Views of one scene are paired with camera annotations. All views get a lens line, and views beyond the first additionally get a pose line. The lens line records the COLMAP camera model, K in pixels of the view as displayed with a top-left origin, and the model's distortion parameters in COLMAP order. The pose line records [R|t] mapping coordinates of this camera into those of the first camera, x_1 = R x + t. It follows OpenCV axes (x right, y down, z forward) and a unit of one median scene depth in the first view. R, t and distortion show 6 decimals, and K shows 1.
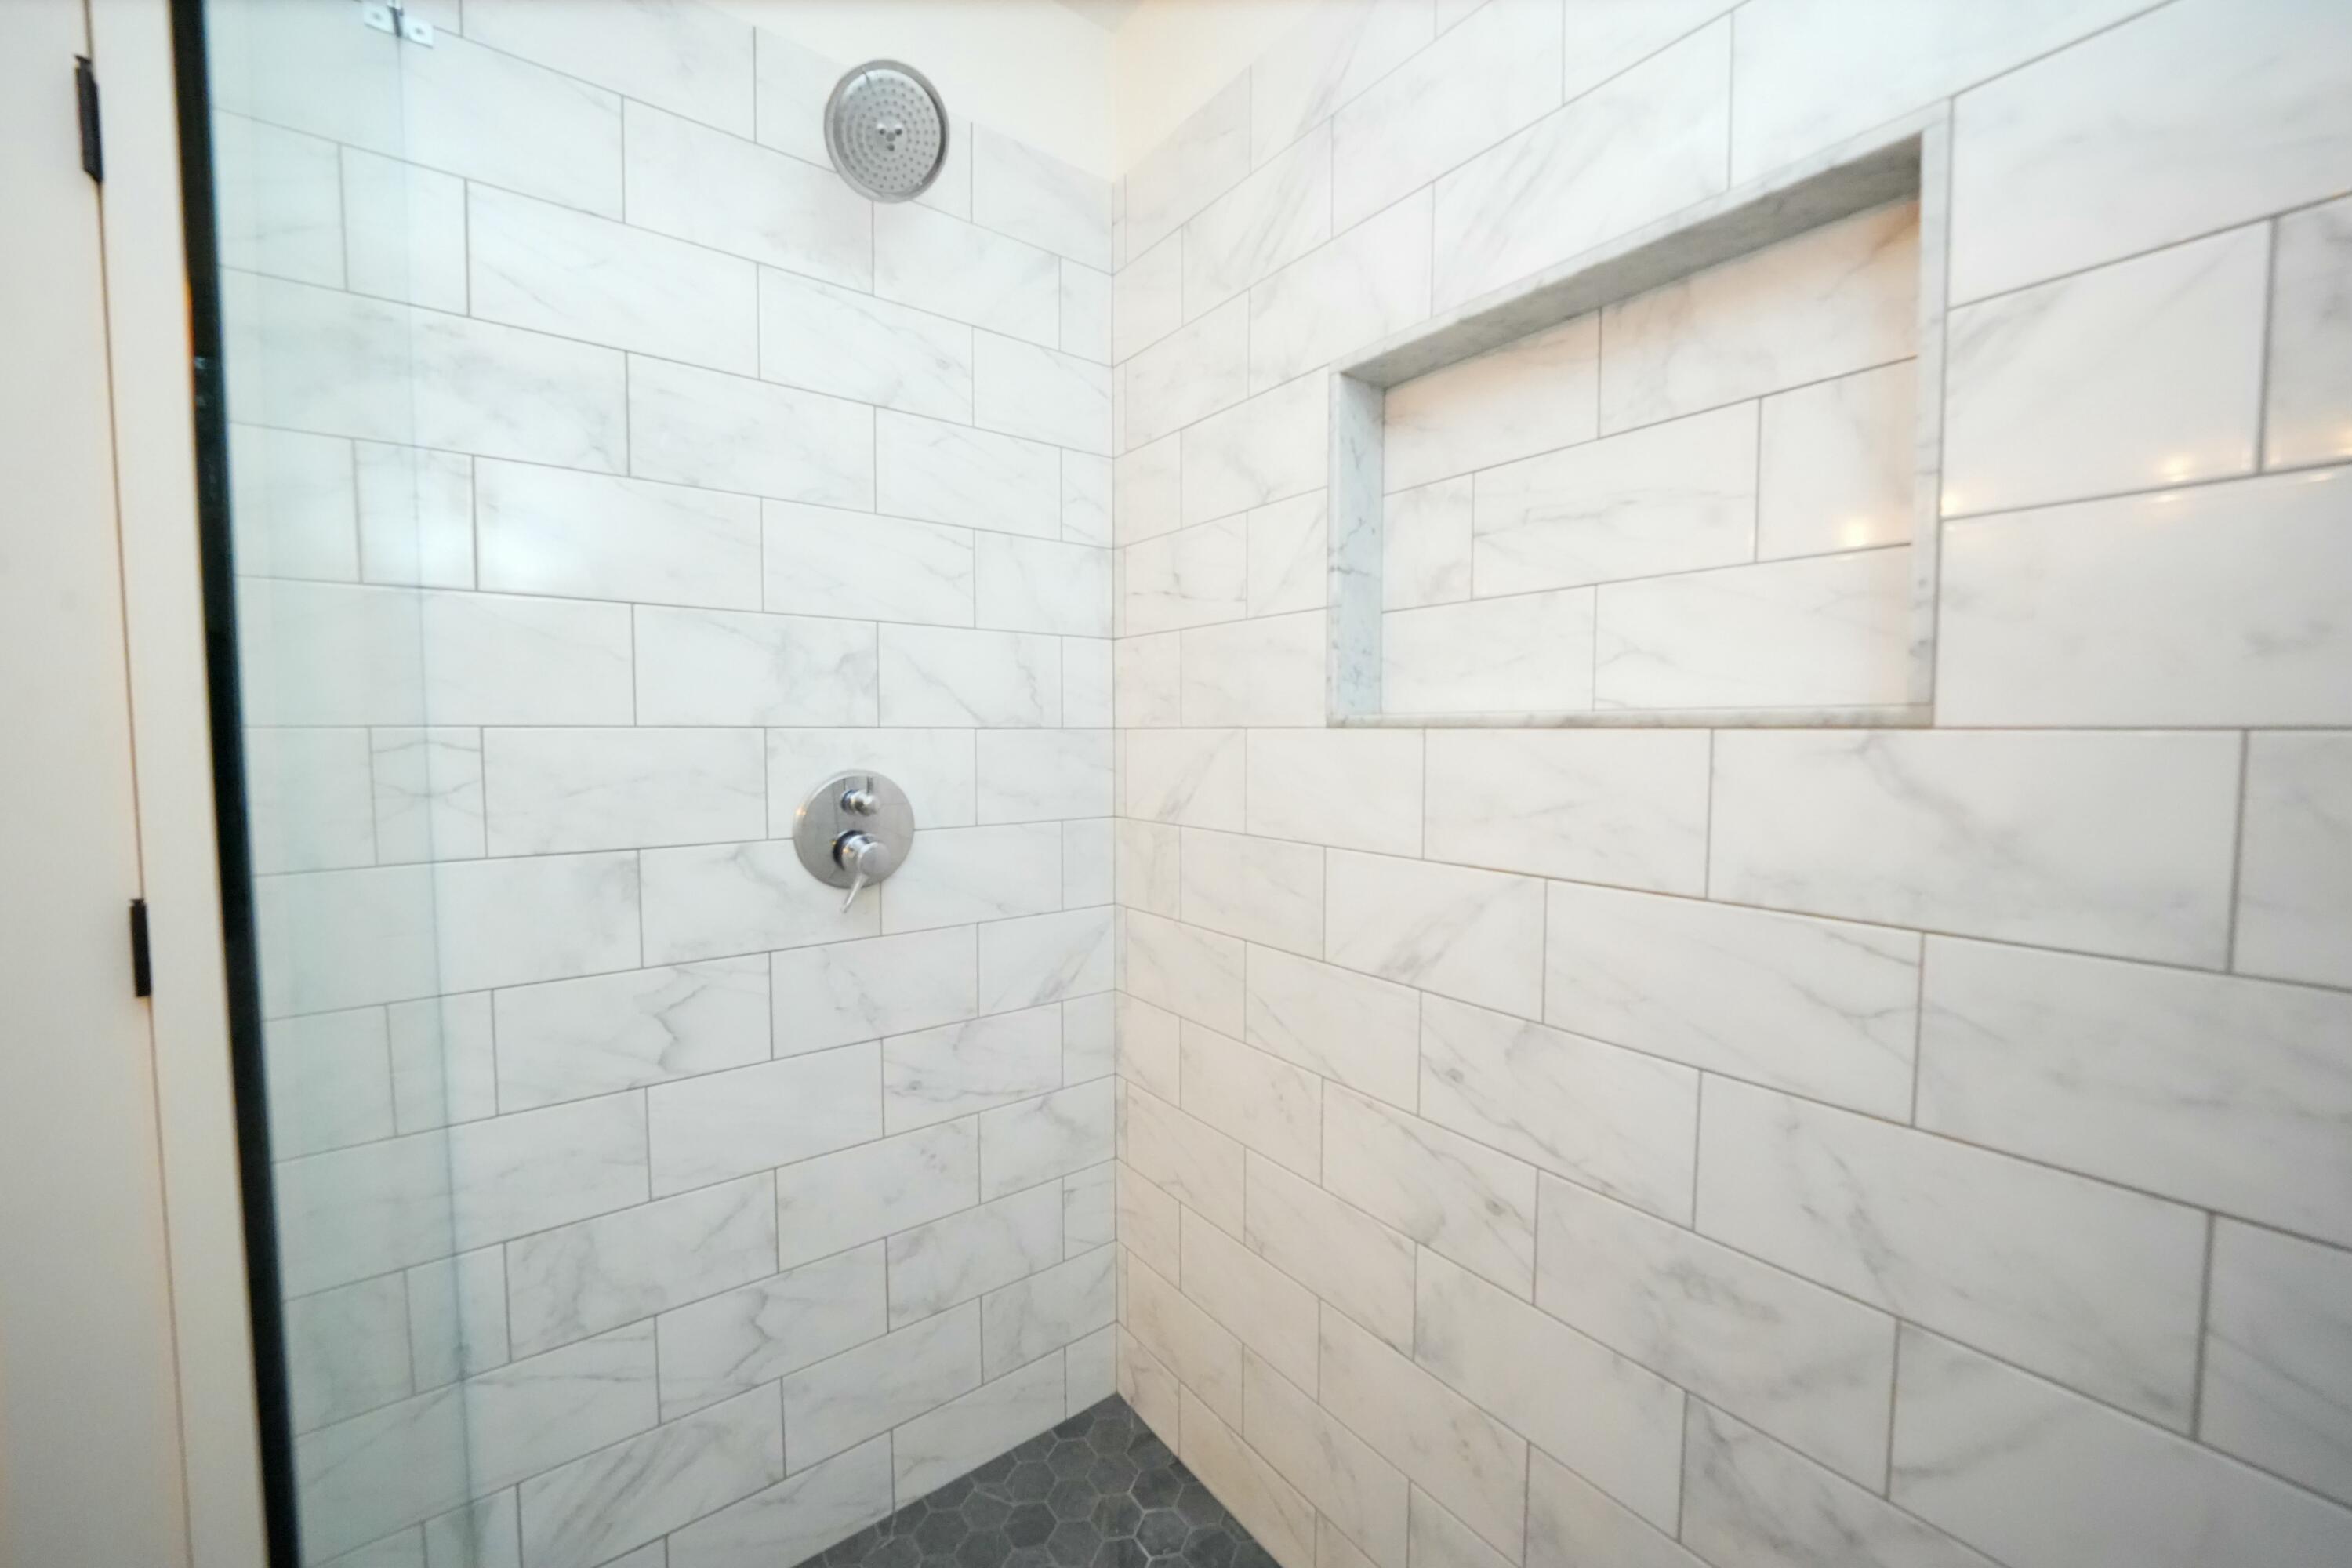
lens RADIAL K [[887.1, 0, 1173.7], [0, 887.1, 783.2], [0, 0, 1]] dist [-0.009934, -0.000064]
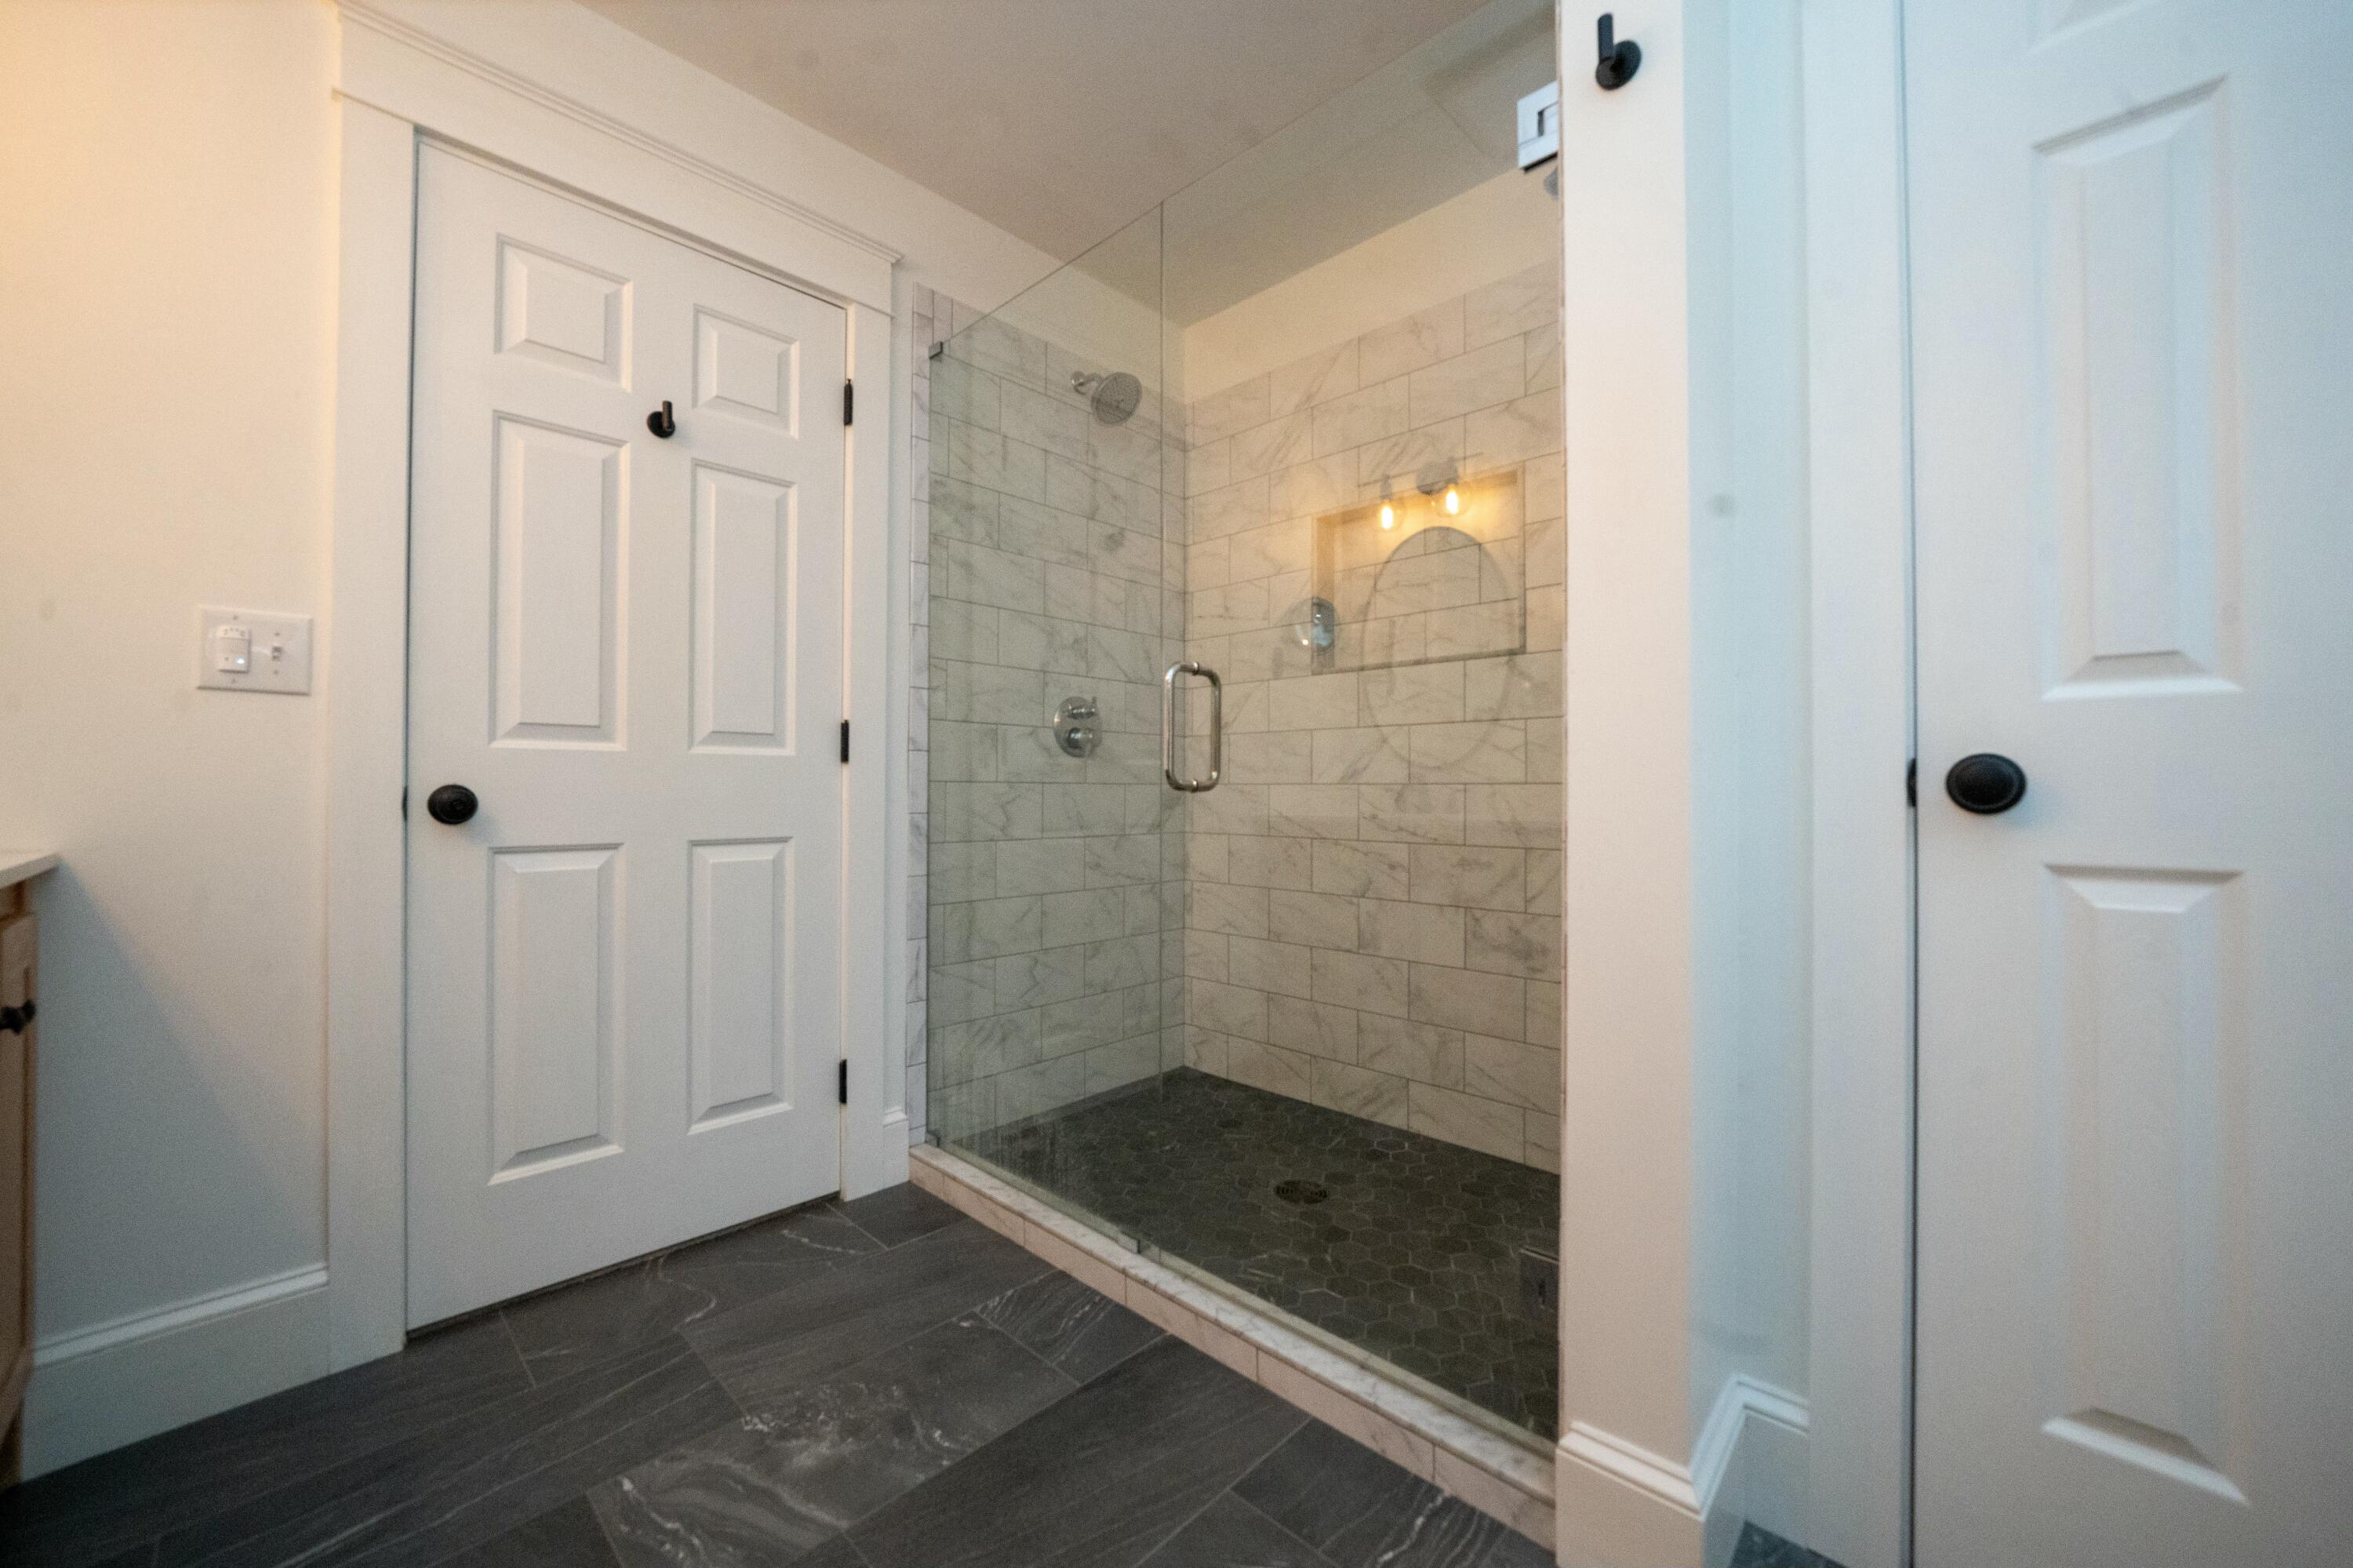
lens RADIAL K [[897.1, 0, 1181.6], [0, 897.1, 784.7], [0, 0, 1]] dist [-0.000047, -0.000013]
pose [[0.986705, 0.002571, 0.162500, -0.486244], [0.008298, 0.997774, -0.066168, 0.337653], [-0.162309, 0.066636, 0.984487, -1.073721]]
